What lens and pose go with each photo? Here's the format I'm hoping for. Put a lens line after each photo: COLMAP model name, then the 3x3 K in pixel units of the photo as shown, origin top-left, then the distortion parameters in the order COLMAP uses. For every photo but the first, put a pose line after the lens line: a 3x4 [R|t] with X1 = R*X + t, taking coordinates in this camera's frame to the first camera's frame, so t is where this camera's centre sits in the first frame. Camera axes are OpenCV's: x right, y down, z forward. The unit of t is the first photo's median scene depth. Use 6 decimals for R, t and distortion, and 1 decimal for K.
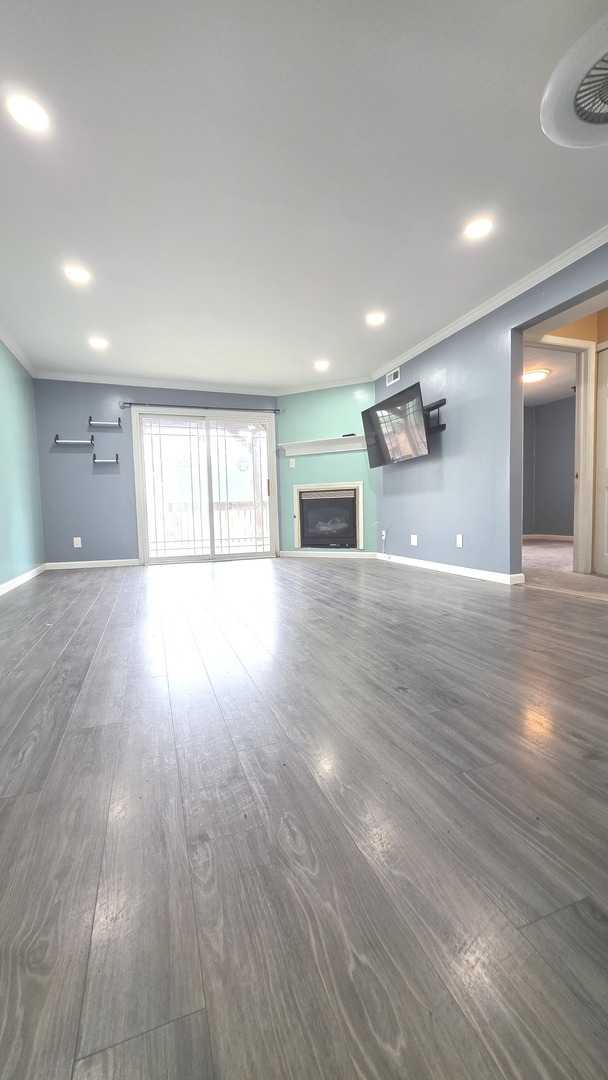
lens RADIAL K [[430.0, 0, 303.3], [0, 430.0, 540.2], [0, 0, 1]] dist [0.001854, -0.000101]
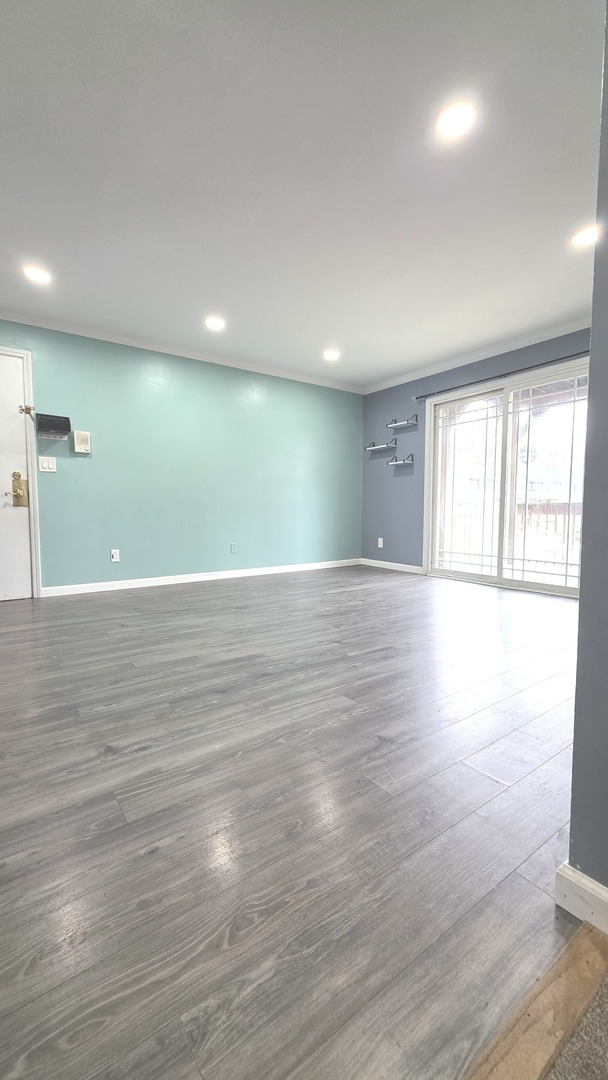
lens RADIAL K [[430.0, 0, 305.9], [0, 430.0, 539.0], [0, 0, 1]] dist [0.001854, -0.000101]
pose [[0.287110, 0.089643, -0.953694, 0.402111], [-0.075229, 0.994646, 0.070845, -0.061375], [0.954939, 0.051405, 0.292316, 0.490178]]
